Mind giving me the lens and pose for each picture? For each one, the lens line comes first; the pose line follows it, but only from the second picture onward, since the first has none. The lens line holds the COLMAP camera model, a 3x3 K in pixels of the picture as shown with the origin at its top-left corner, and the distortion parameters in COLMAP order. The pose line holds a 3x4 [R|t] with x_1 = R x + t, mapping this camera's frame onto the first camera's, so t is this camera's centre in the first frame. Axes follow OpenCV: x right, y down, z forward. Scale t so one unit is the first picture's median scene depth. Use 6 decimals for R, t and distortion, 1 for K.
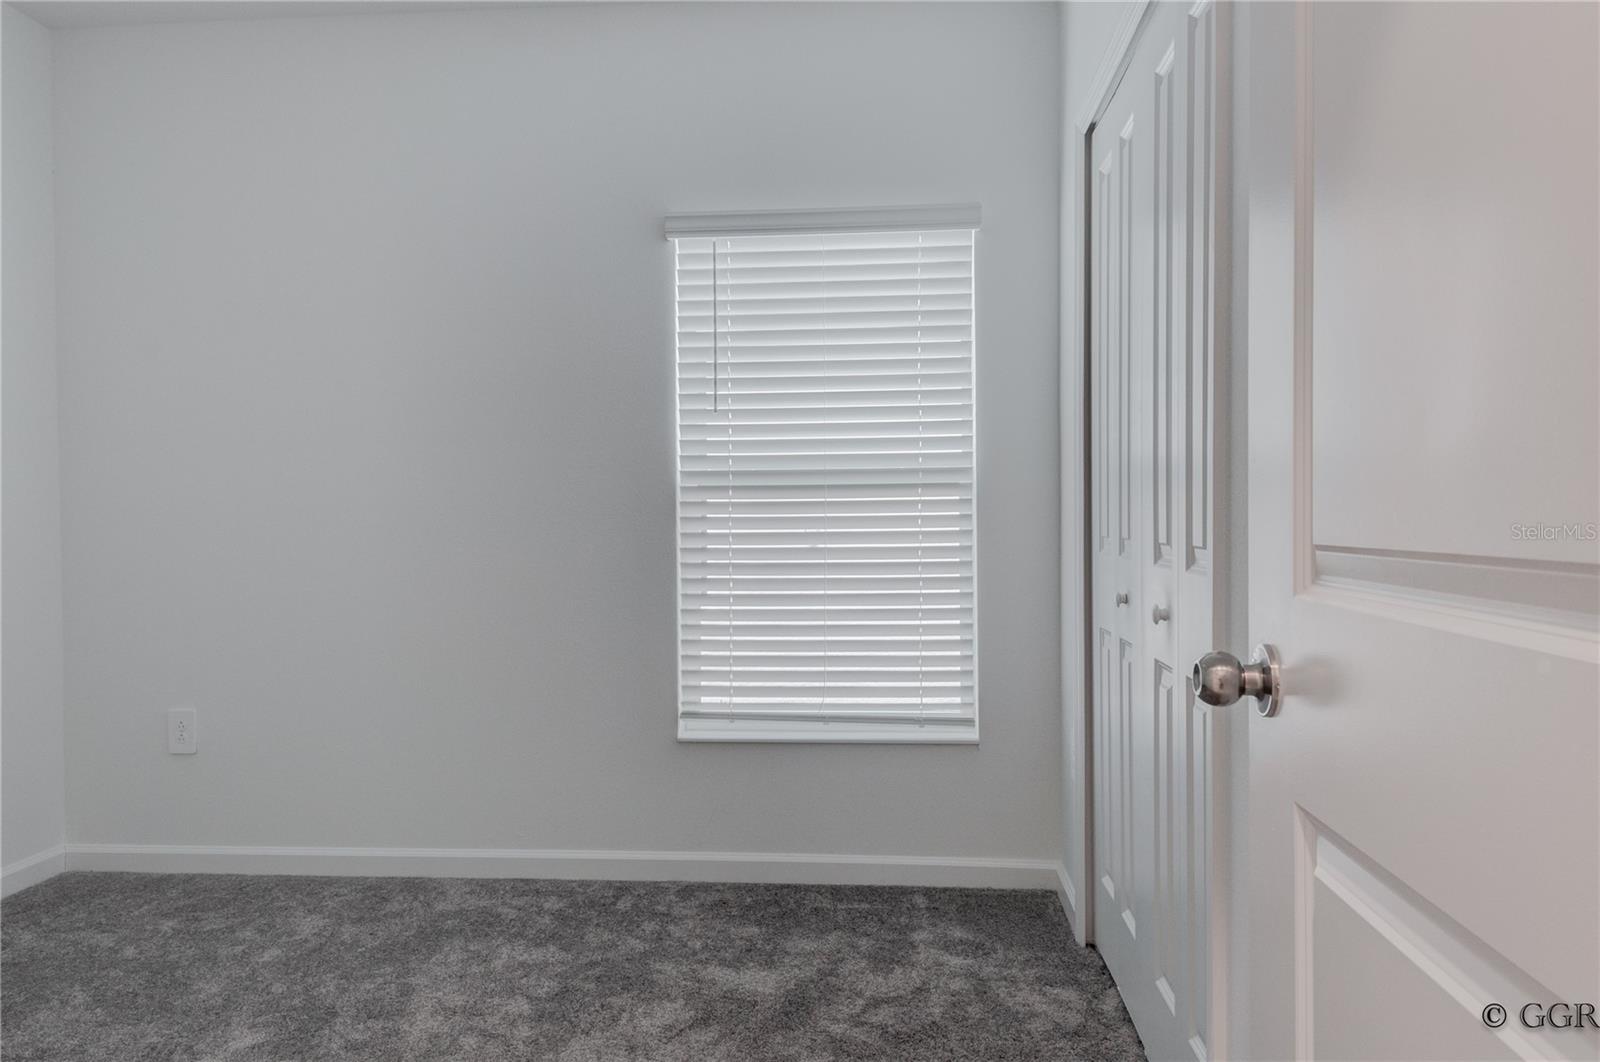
lens RADIAL K [[1025.1, 0, 800.0], [0, 1025.1, 531.0], [0, 0, 1]] dist [-0.000129, -0.000646]
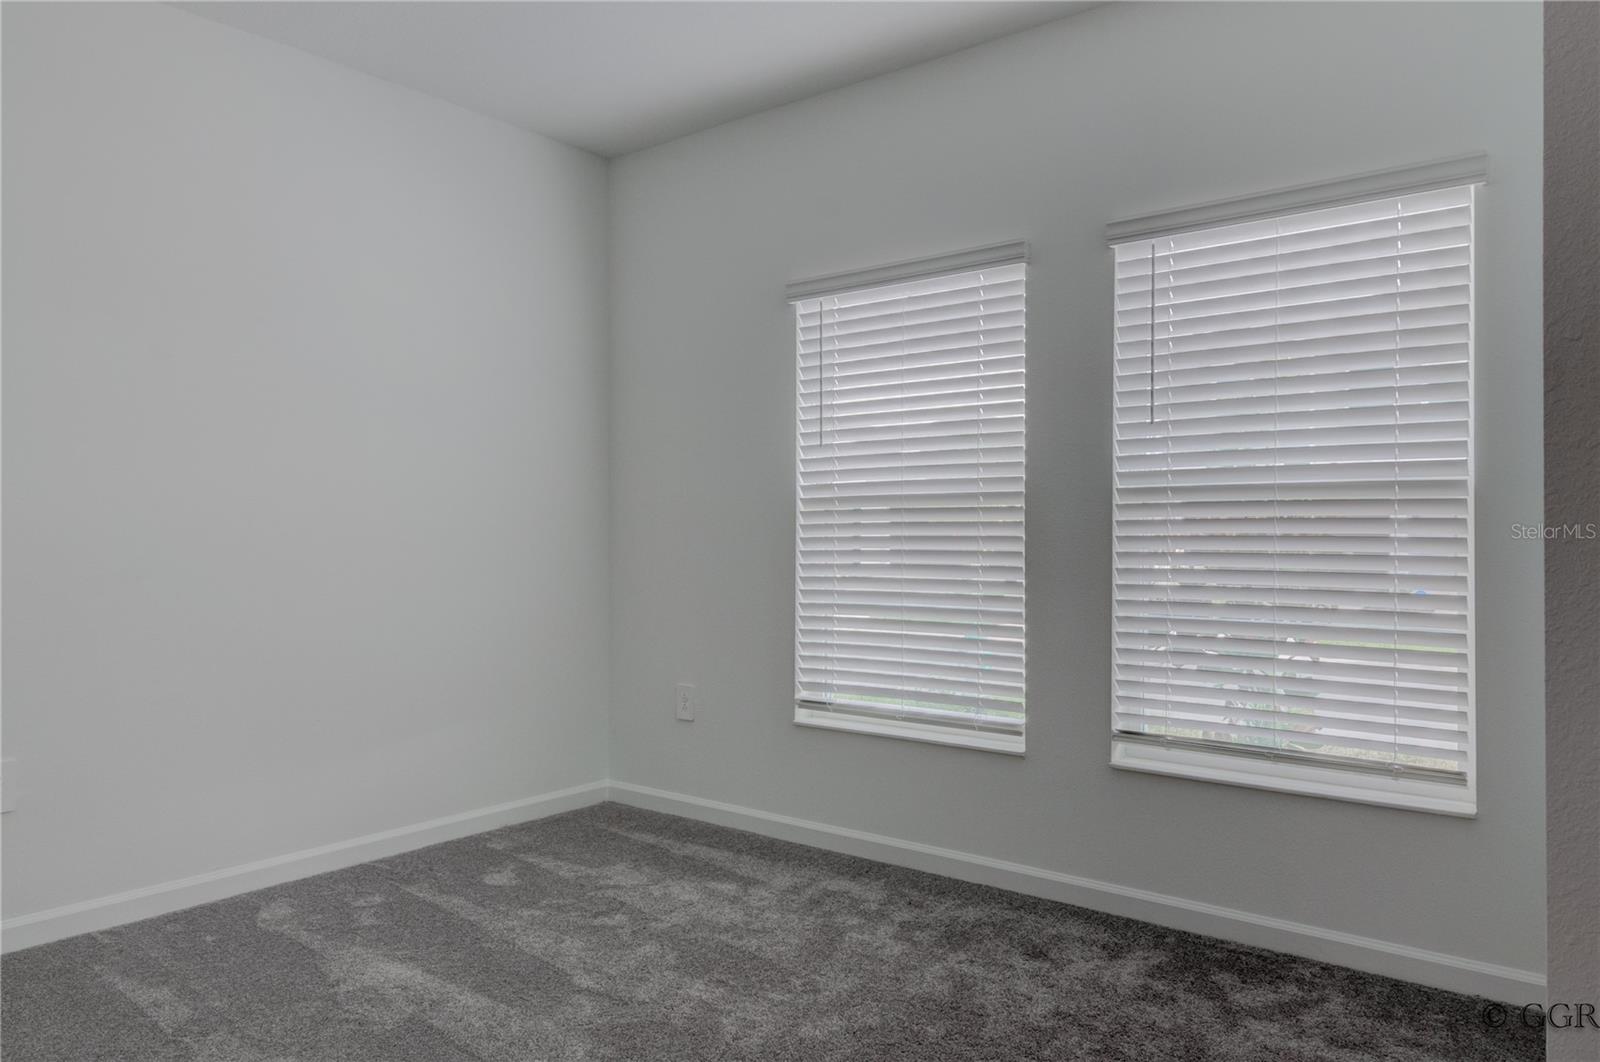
lens RADIAL K [[1098.9, 0, 800.0], [0, 1098.9, 531.0], [0, 0, 1]] dist [0.006159, 0.000472]
pose [[0.825614, 0.009972, -0.564148, 0.269459], [-0.017768, 0.999807, -0.008329, -0.003198], [0.563956, 0.016901, 0.825632, -0.023375]]
